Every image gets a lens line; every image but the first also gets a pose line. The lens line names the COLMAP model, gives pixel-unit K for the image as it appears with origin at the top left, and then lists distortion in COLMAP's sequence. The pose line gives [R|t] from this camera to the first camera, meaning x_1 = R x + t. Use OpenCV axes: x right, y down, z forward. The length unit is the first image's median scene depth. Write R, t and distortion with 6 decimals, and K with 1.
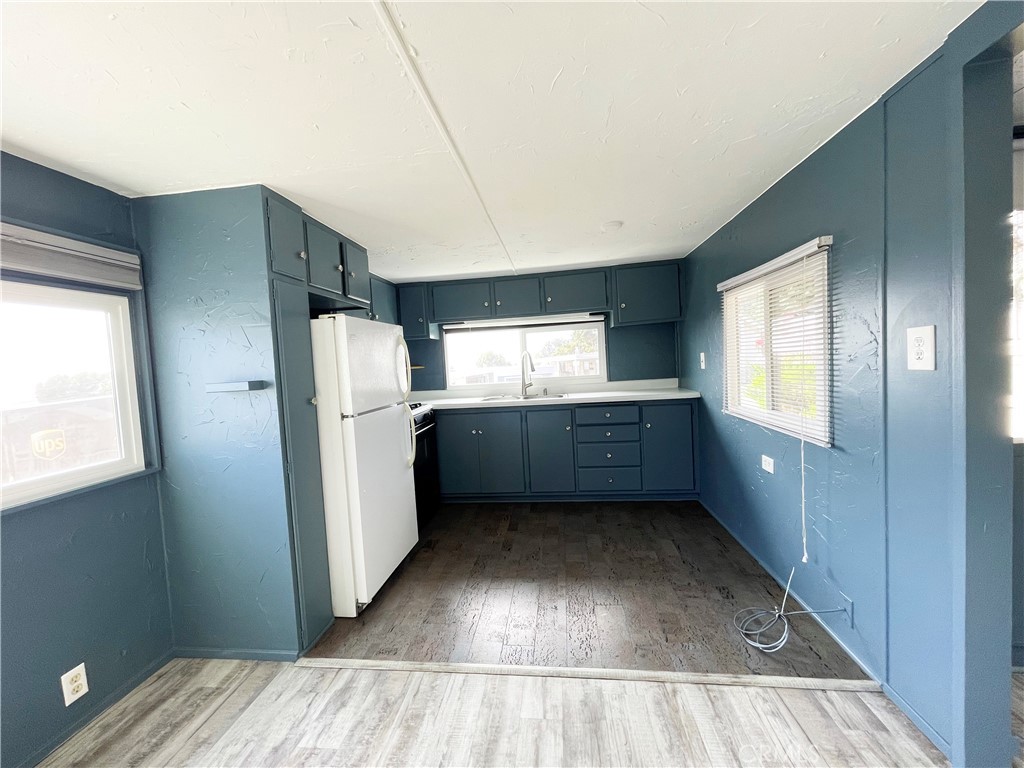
lens RADIAL K [[414.6, 0, 508.0], [0, 414.6, 383.2], [0, 0, 1]] dist [-0.000094, 0.000730]
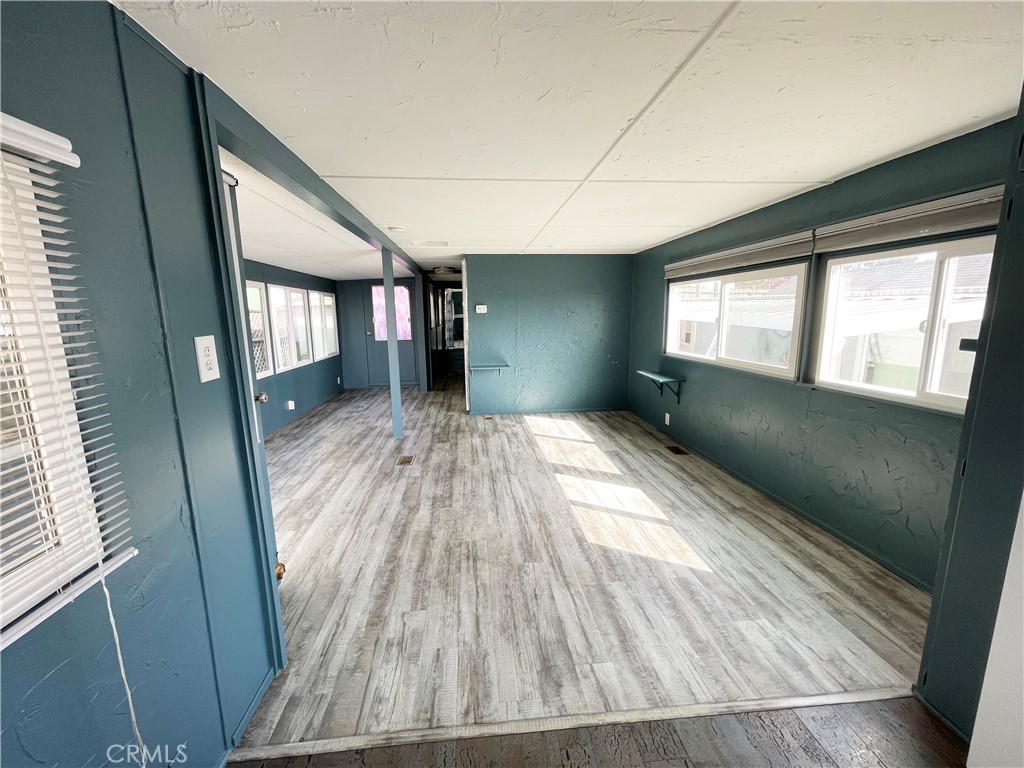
lens RADIAL K [[412.3, 0, 507.2], [0, 412.3, 382.6], [0, 0, 1]] dist [0.009906, -0.000111]
pose [[-0.975232, 0.108883, -0.192528, 0.231792], [0.063794, 0.971916, 0.226518, -0.097509], [0.211785, 0.208626, -0.954789, 0.984423]]
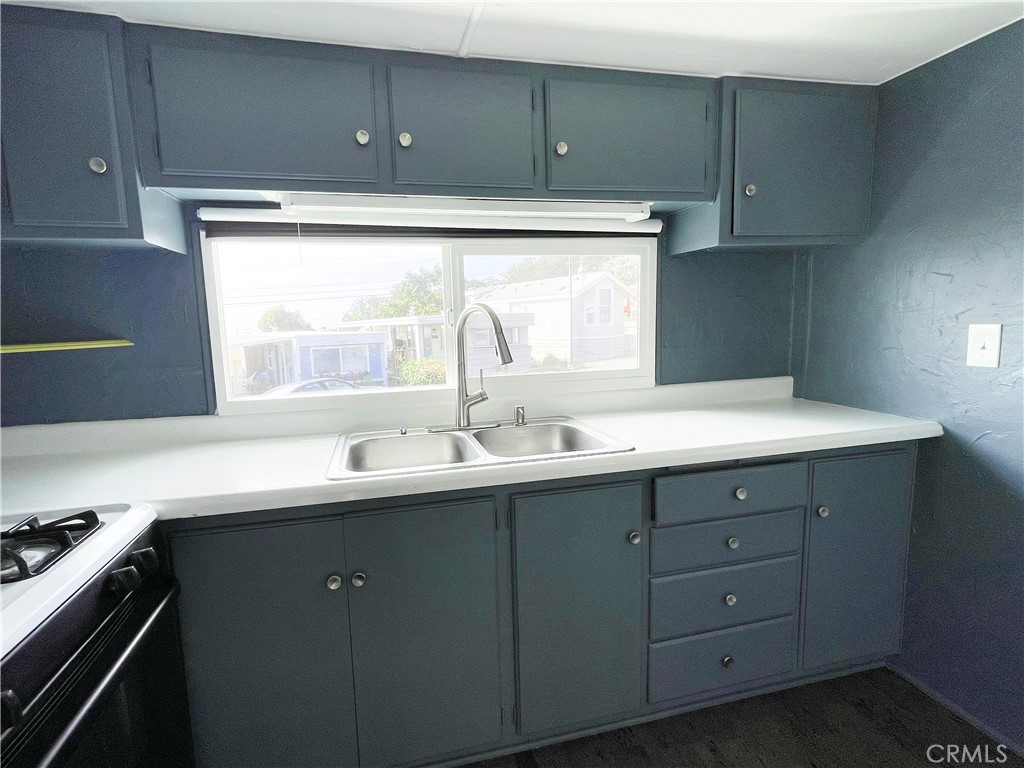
lens RADIAL K [[512.7, 0, 508.5], [0, 512.7, 379.6], [0, 0, 1]] dist [0.000952, 0.000363]
pose [[0.929367, -0.011288, 0.368984, -0.130006], [-0.007891, 0.998697, 0.050426, -0.051122], [-0.369073, -0.049775, 0.928067, 0.846735]]
